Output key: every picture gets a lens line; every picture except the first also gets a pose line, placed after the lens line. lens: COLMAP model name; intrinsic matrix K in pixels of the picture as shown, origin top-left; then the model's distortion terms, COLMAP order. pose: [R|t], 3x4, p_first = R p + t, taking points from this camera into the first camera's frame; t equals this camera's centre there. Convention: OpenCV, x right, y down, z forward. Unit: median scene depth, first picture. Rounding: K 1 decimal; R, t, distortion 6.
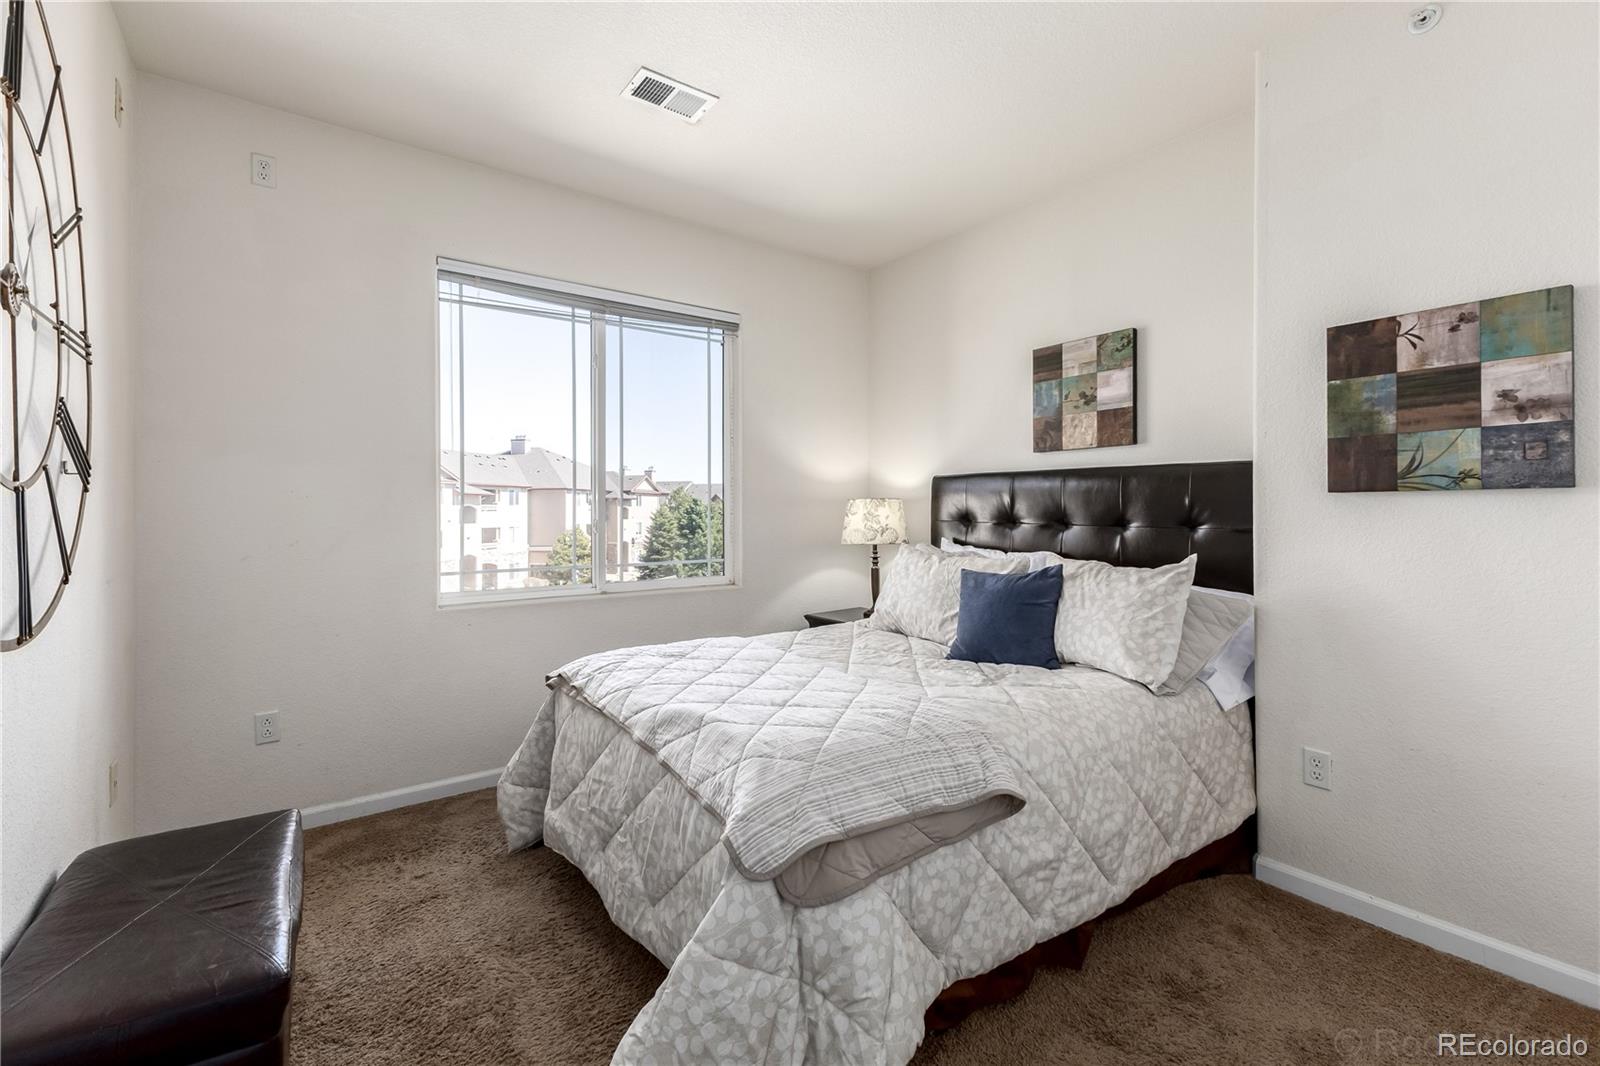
lens RADIAL K [[690.0, 0, 812.7], [0, 690.0, 509.1], [0, 0, 1]] dist [0.013753, -0.003869]
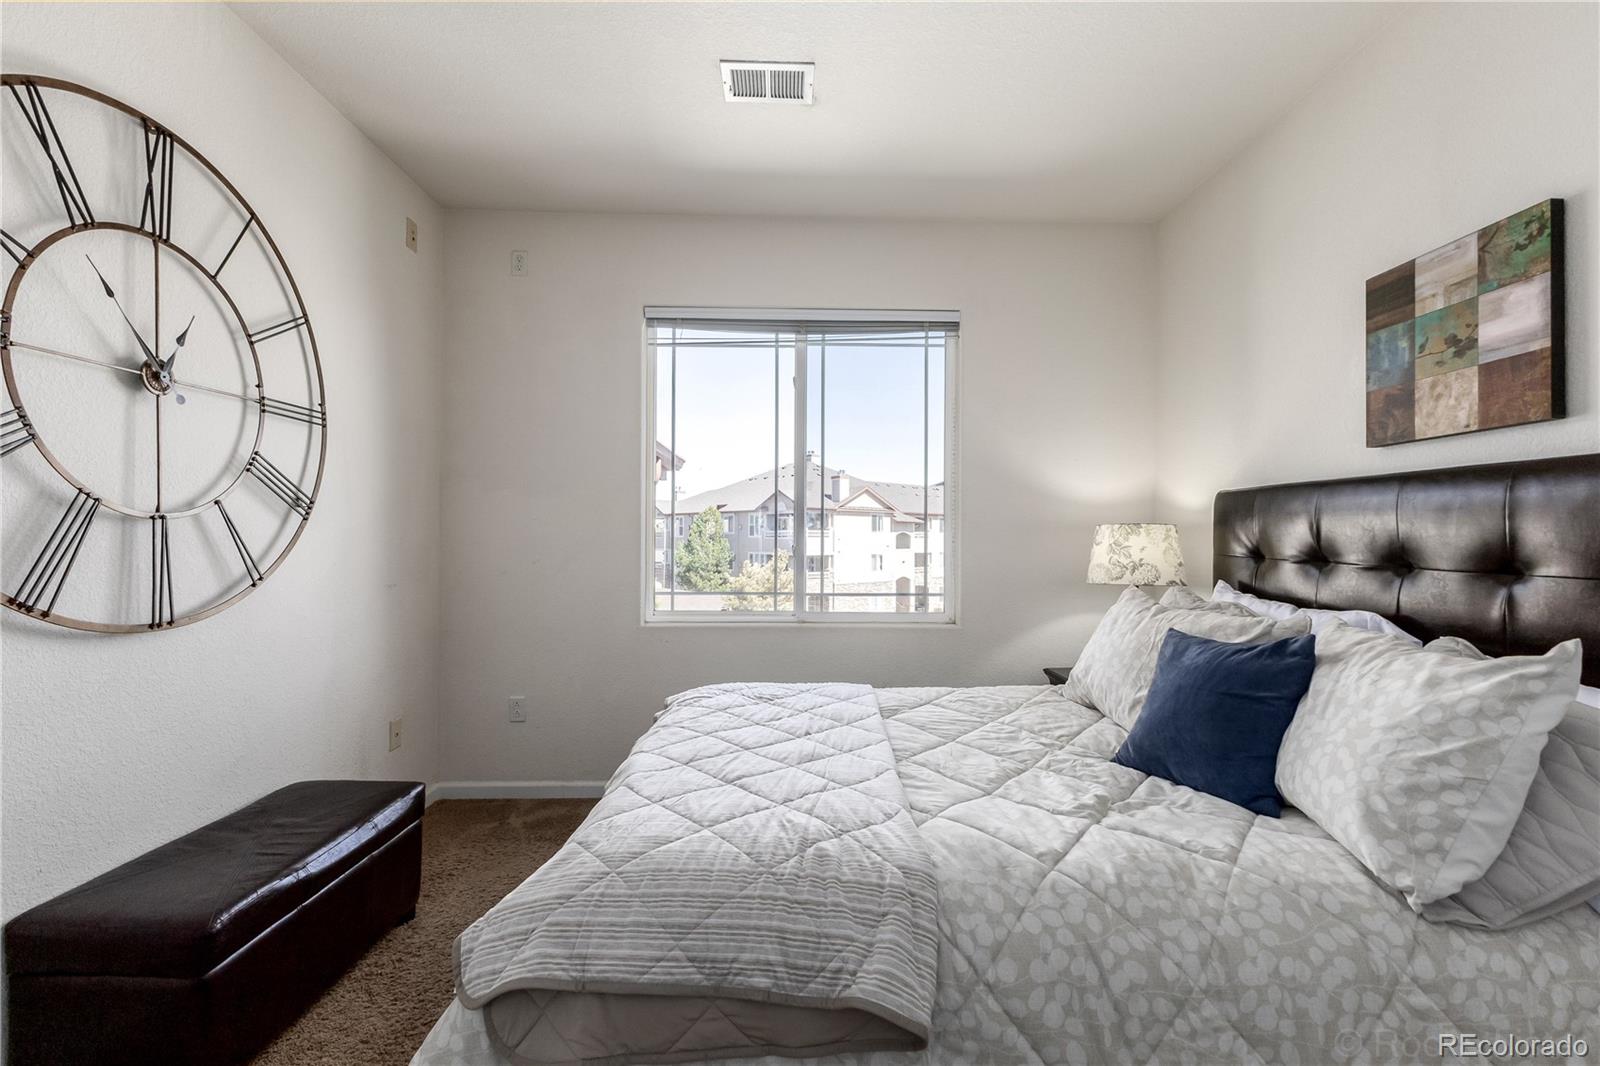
lens RADIAL K [[690.0, 0, 794.2], [0, 690.0, 527.0], [0, 0, 1]] dist [0.013753, -0.003869]
pose [[0.821312, 0.000156, -0.570479, 0.289611], [-0.007375, 0.999919, -0.010345, -0.001572], [0.570431, 0.012704, 0.821247, 0.234788]]
